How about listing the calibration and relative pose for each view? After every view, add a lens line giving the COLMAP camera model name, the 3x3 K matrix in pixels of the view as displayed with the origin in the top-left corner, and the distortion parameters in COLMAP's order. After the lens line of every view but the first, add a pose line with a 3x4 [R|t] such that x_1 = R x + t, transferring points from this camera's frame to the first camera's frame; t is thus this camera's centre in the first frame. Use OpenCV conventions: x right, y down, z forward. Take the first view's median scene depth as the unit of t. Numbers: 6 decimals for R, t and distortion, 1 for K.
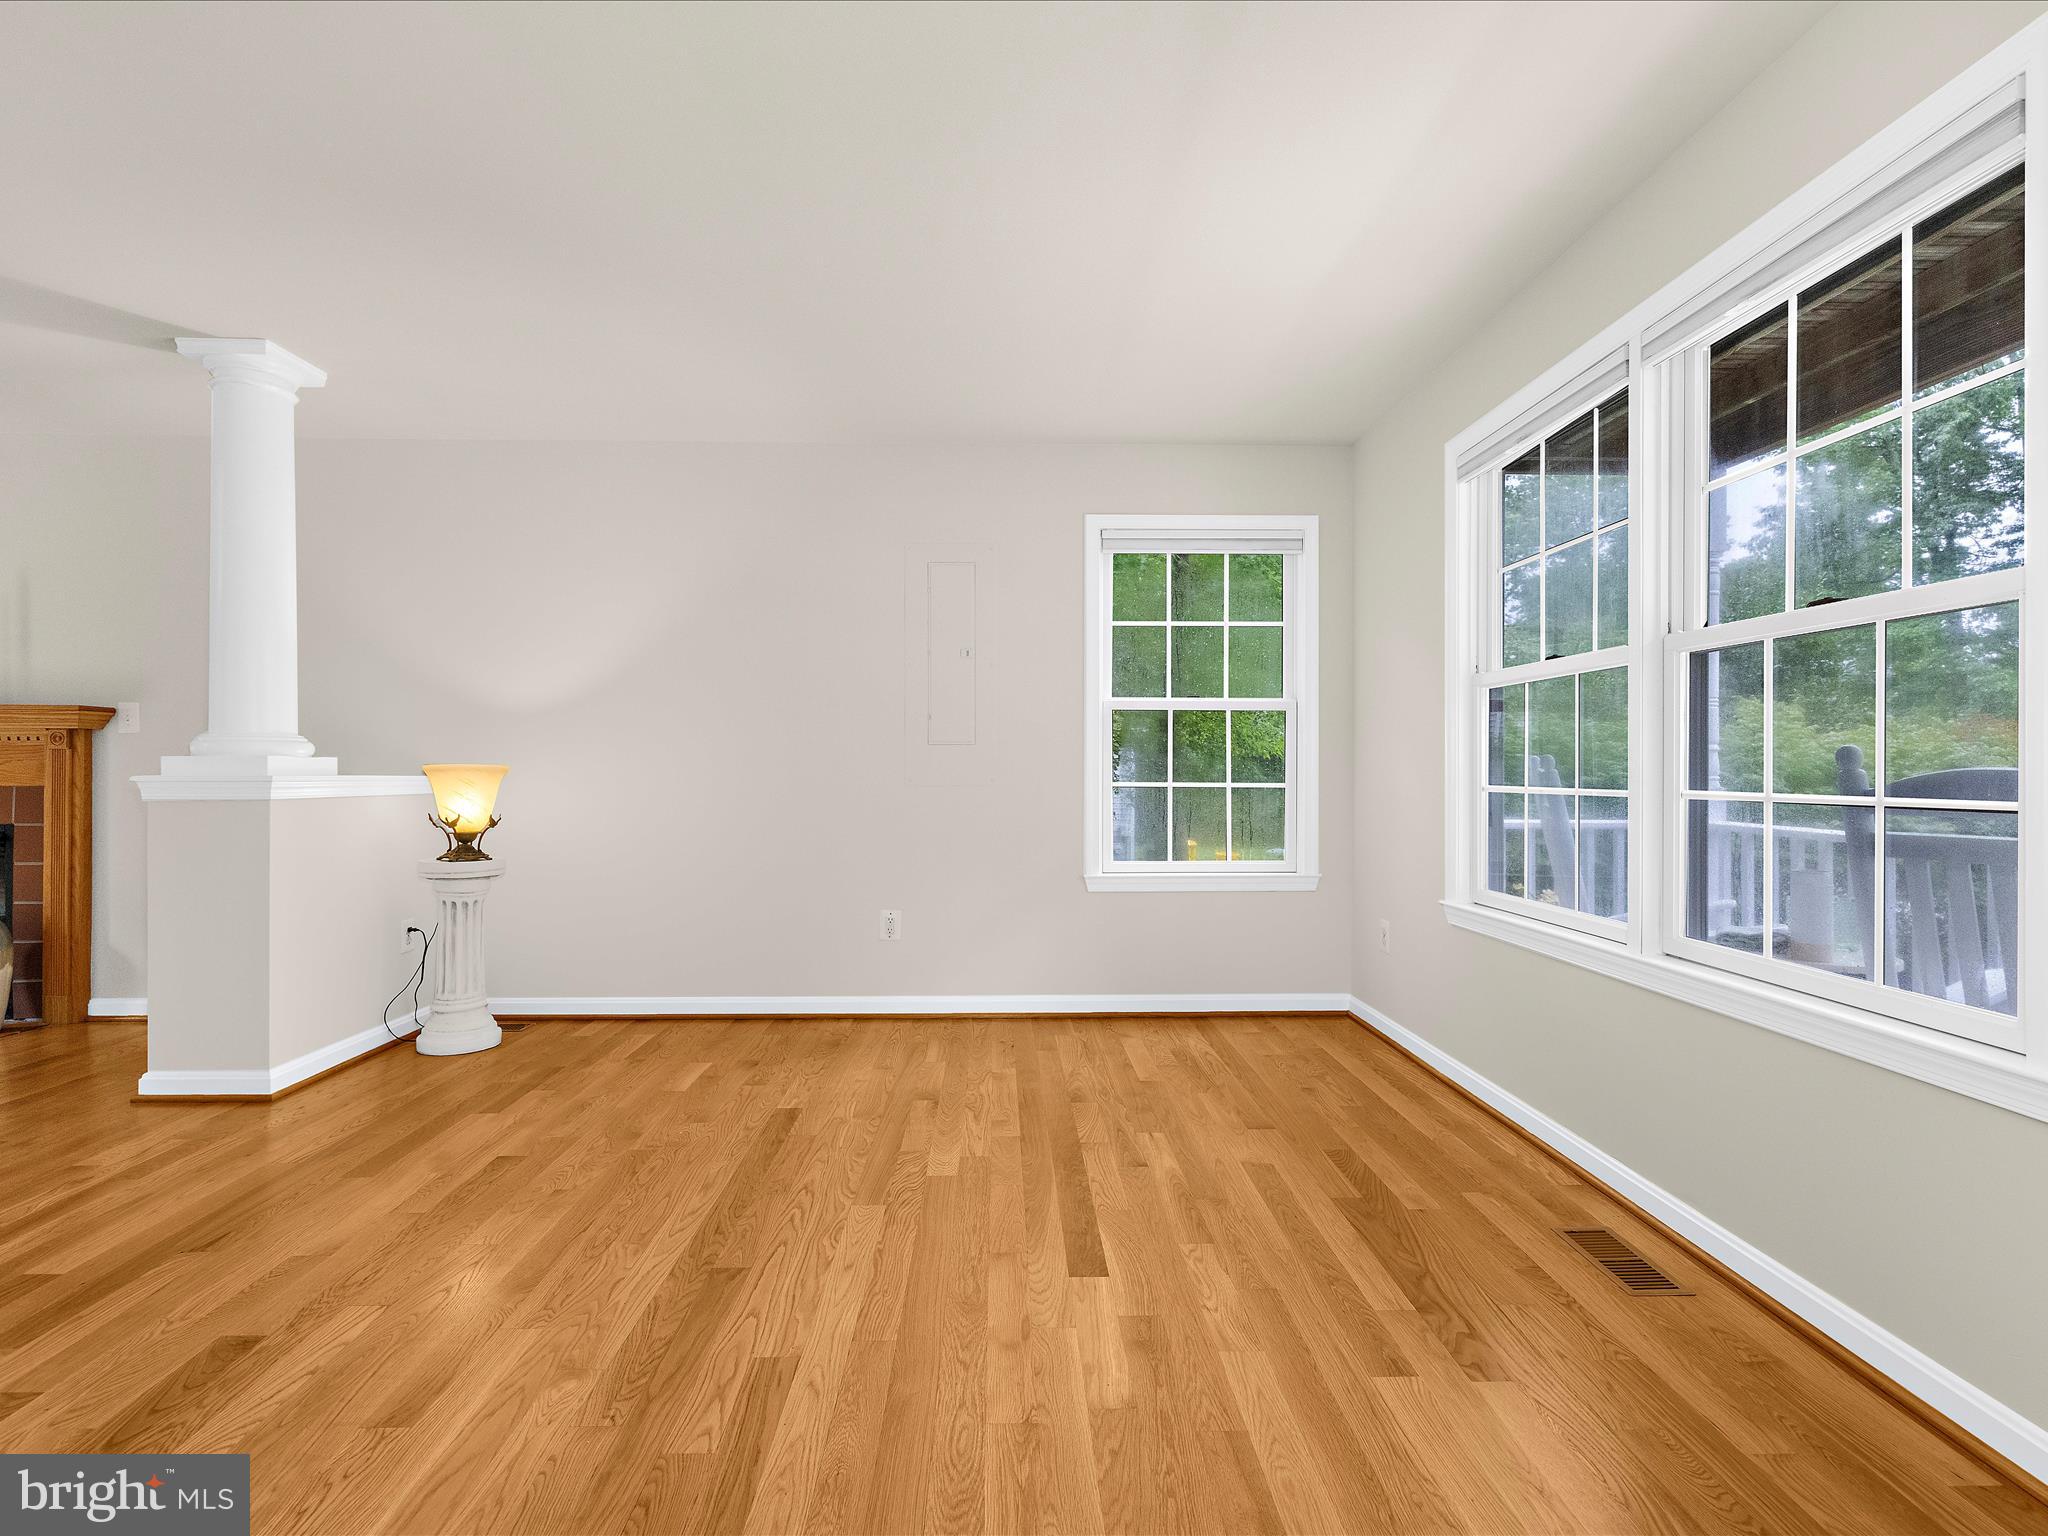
lens RADIAL K [[982.0, 0, 1020.4], [0, 982.0, 761.8], [0, 0, 1]] dist [-0.005061, -0.000083]
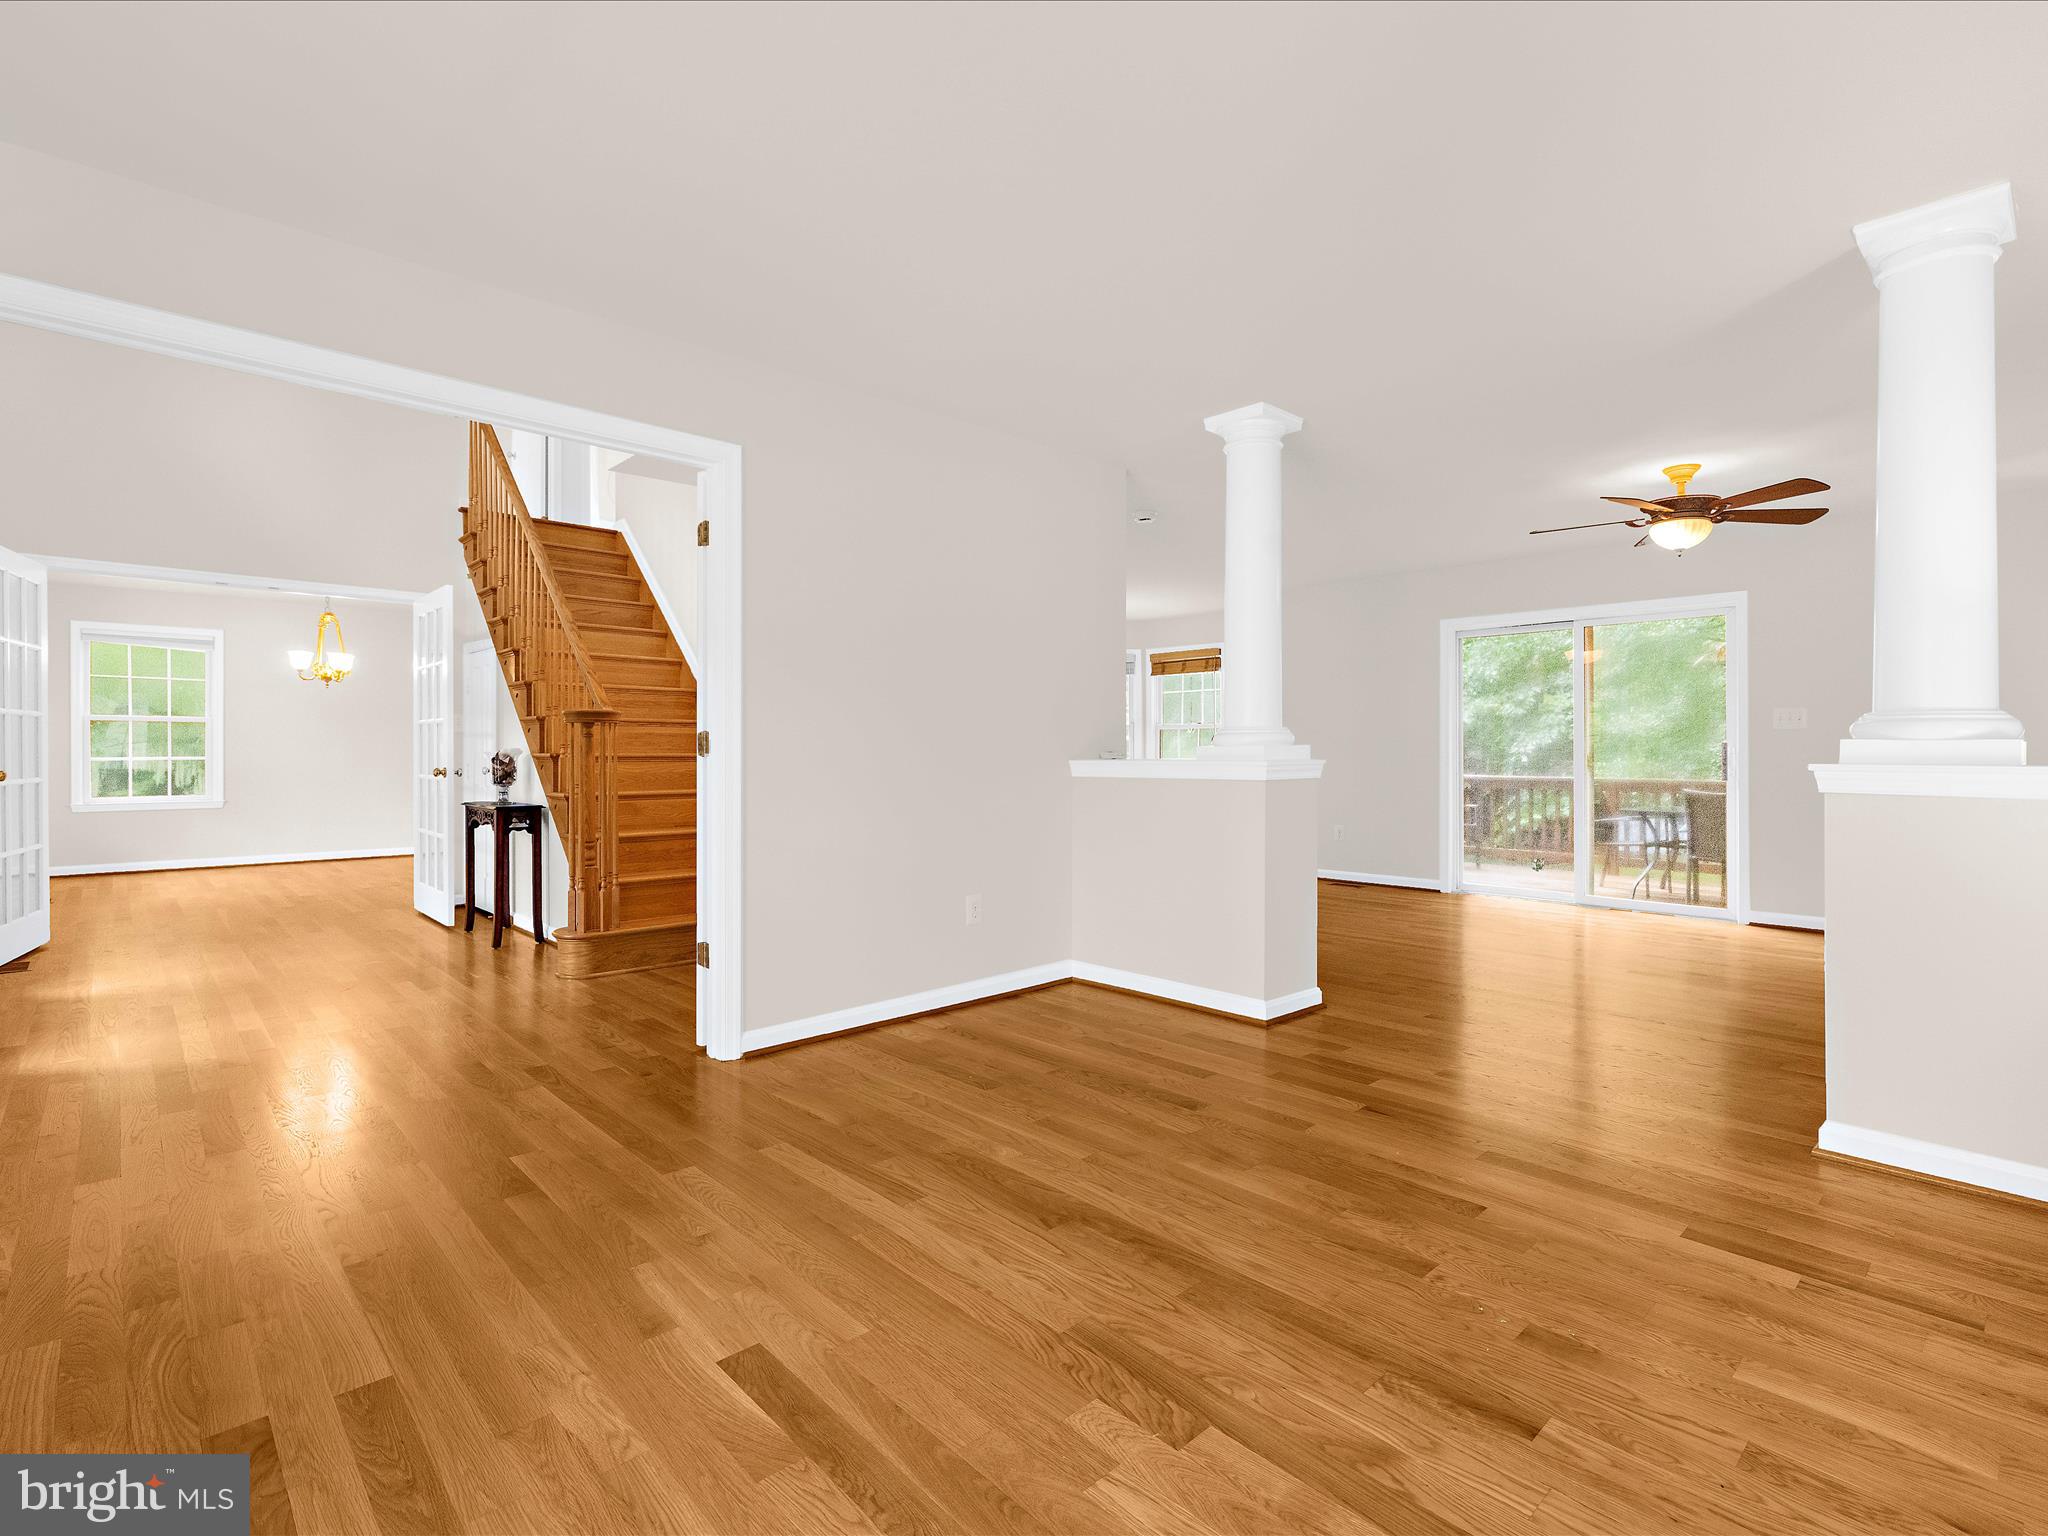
lens RADIAL K [[982.0, 0, 1017.6], [0, 982.0, 761.5], [0, 0, 1]] dist [-0.005061, -0.000083]
pose [[-0.749417, 0.001203, -0.662097, 0.427839], [0.002061, 0.999998, -0.000516, 0.015208], [0.662095, -0.001752, -0.749418, 1.712127]]
